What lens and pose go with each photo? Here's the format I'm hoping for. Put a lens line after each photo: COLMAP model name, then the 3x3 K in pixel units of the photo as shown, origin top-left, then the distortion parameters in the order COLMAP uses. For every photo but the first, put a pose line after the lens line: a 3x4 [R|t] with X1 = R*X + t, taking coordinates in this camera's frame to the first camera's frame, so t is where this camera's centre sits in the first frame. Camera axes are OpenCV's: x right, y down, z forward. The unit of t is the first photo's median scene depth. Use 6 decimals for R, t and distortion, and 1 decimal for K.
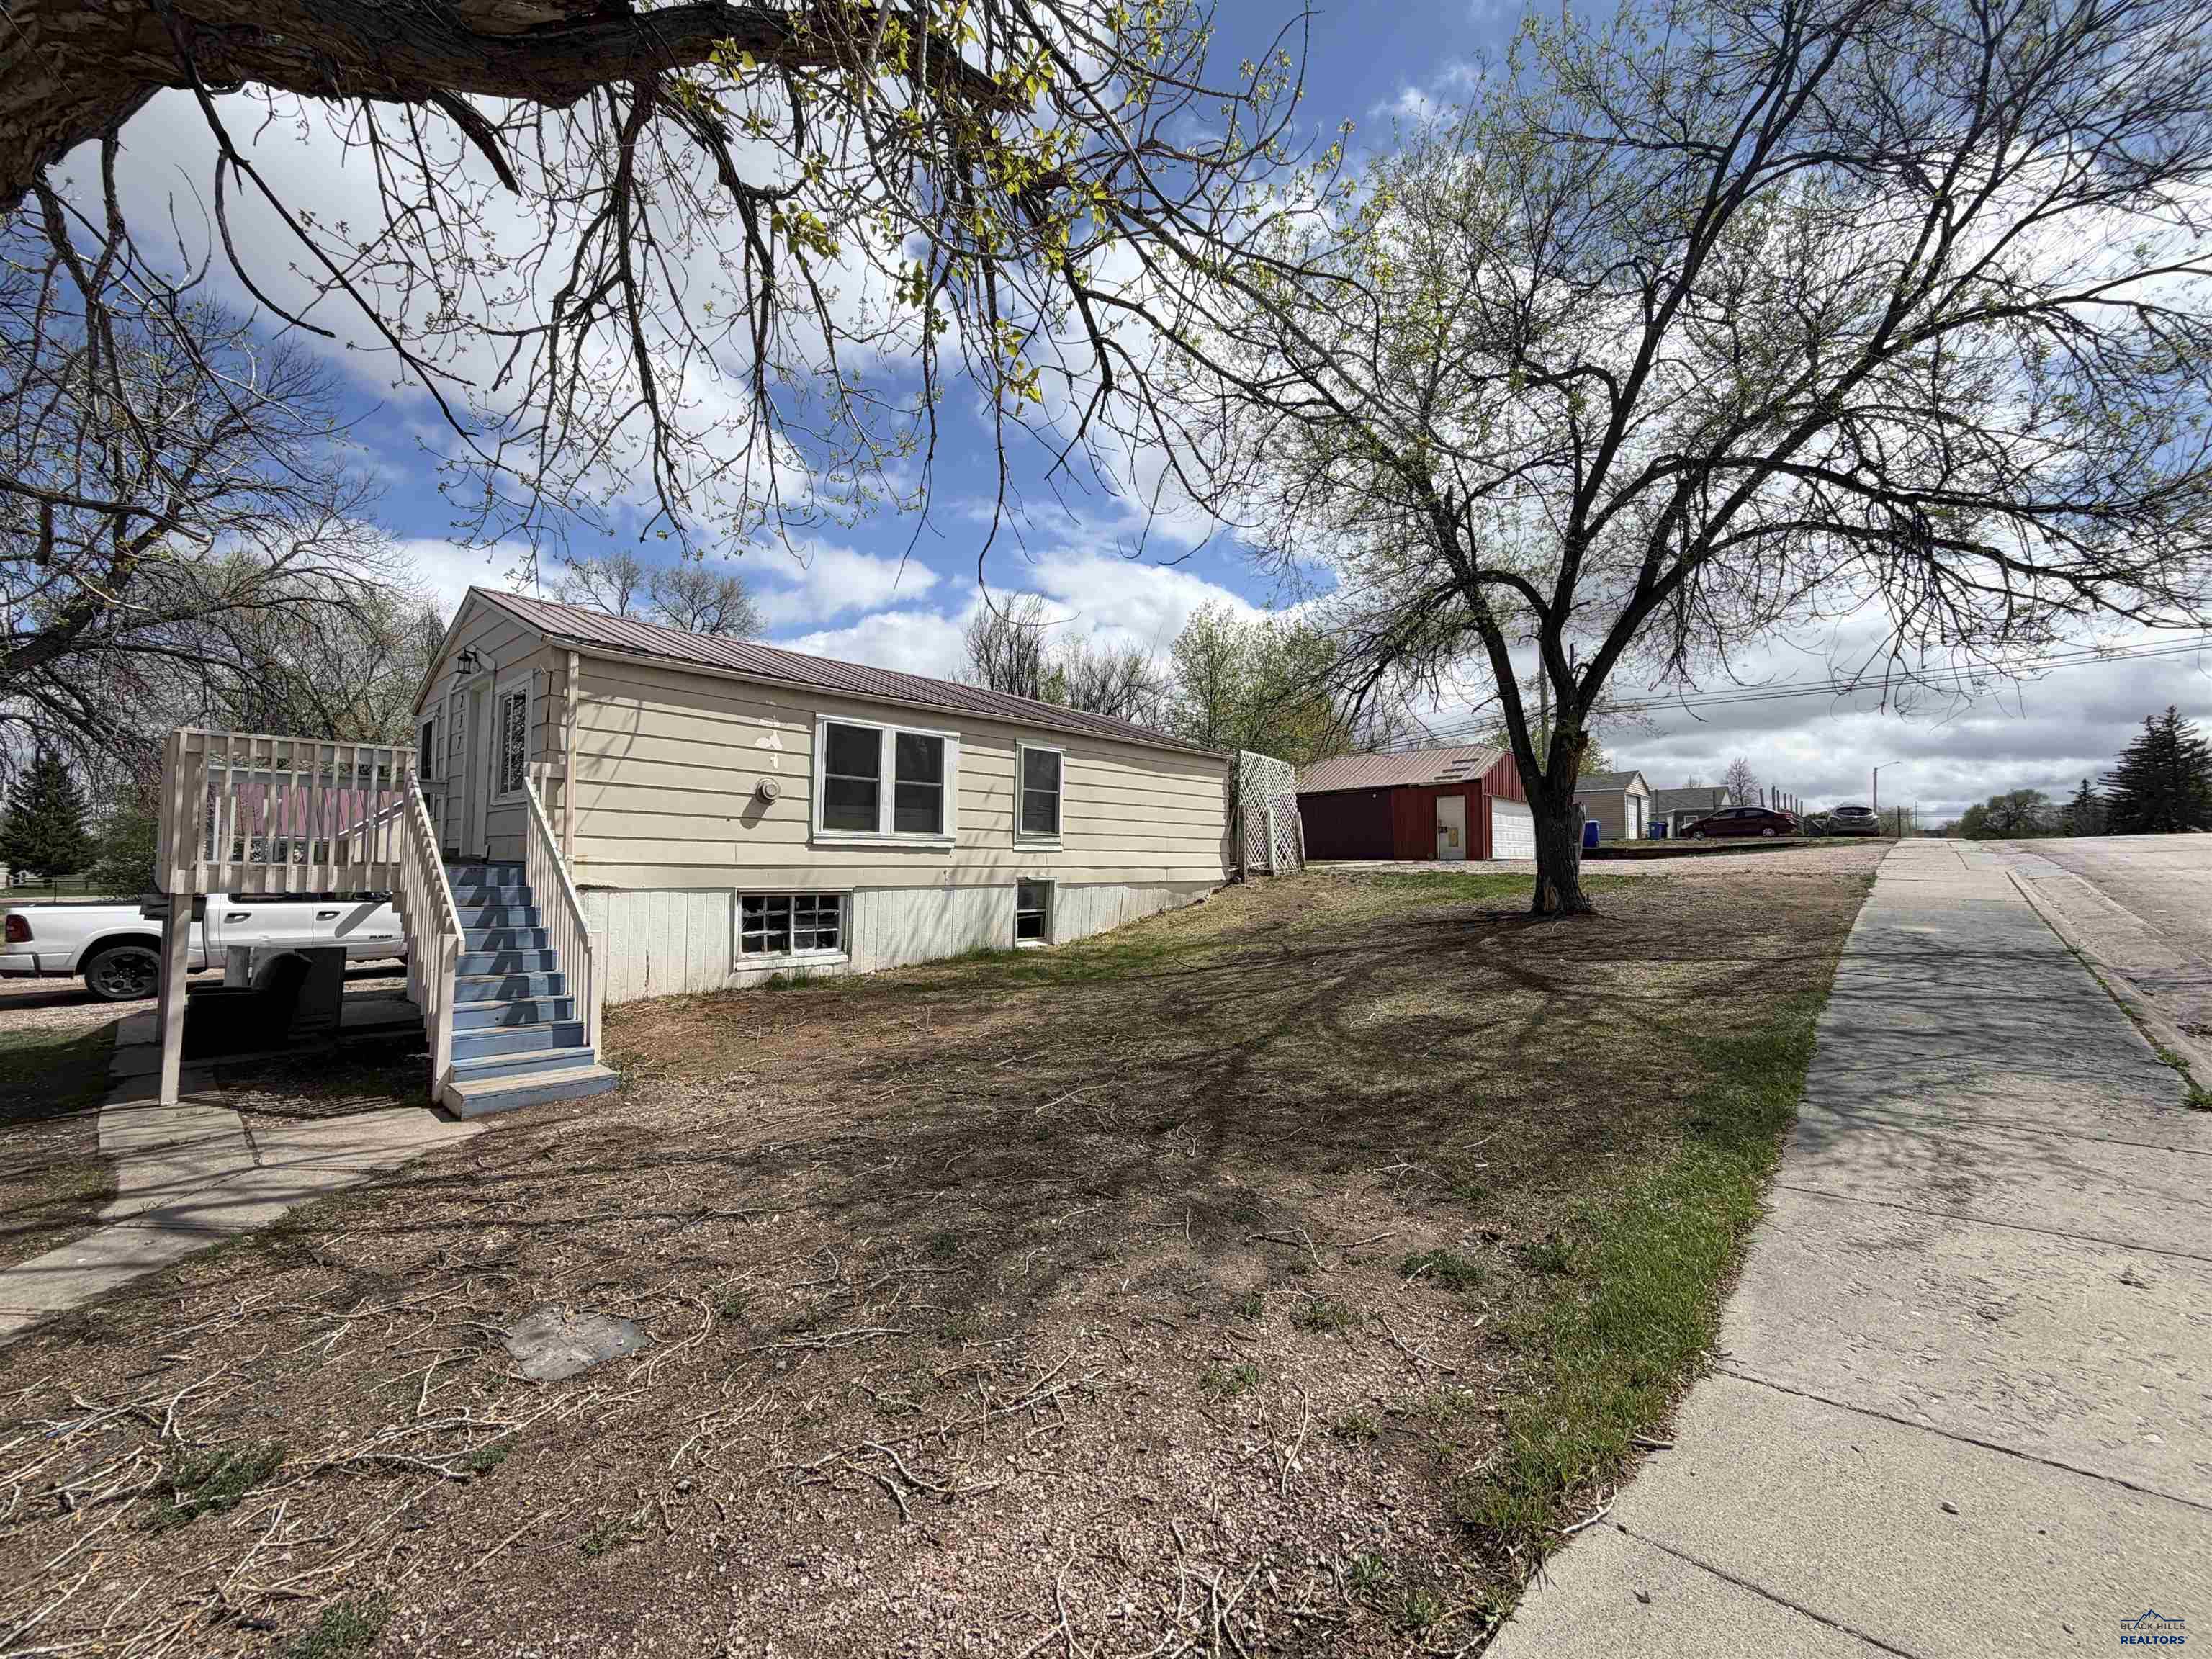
lens RADIAL K [[882.4, 0, 1103.2], [0, 882.4, 831.0], [0, 0, 1]] dist [0.000993, 0.000999]
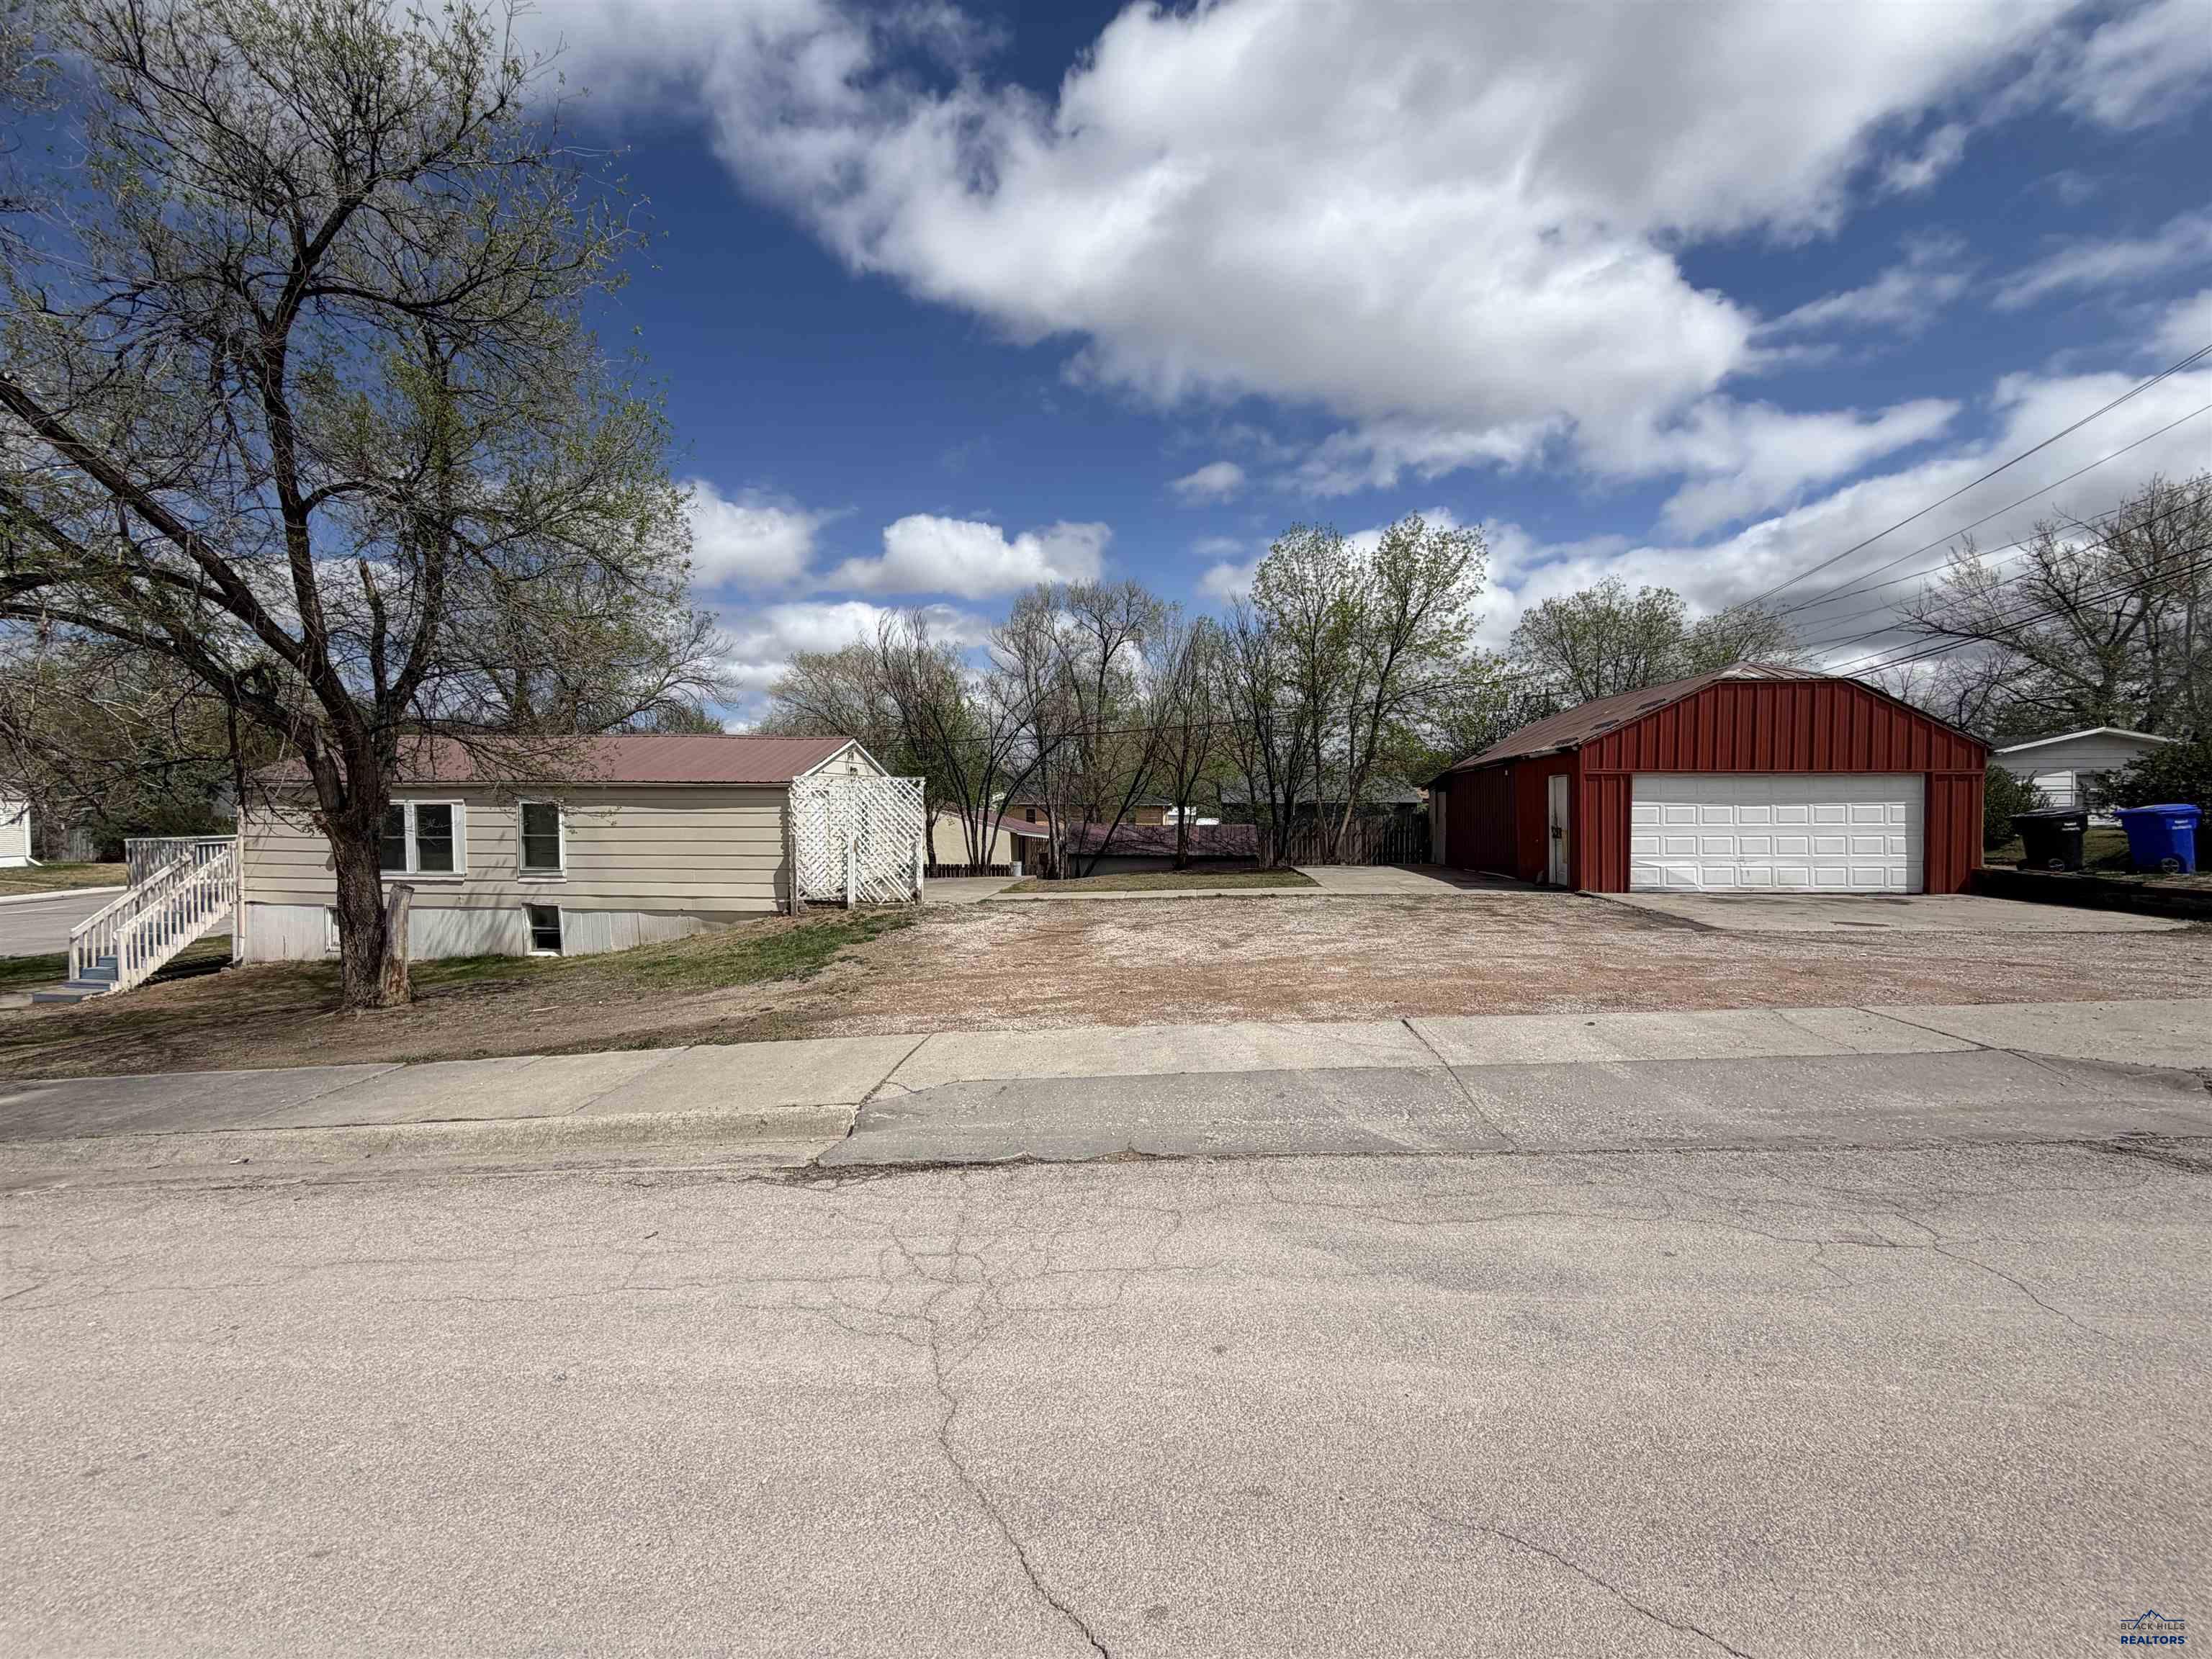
lens RADIAL K [[882.4, 0, 1115.8], [0, 882.4, 818.9], [0, 0, 1]] dist [0.000993, 0.000999]
pose [[0.600567, 0.011649, -0.799489, 1.445097], [0.033030, 0.998679, 0.039363, -0.091789], [0.798892, -0.050048, 0.599389, 0.899977]]
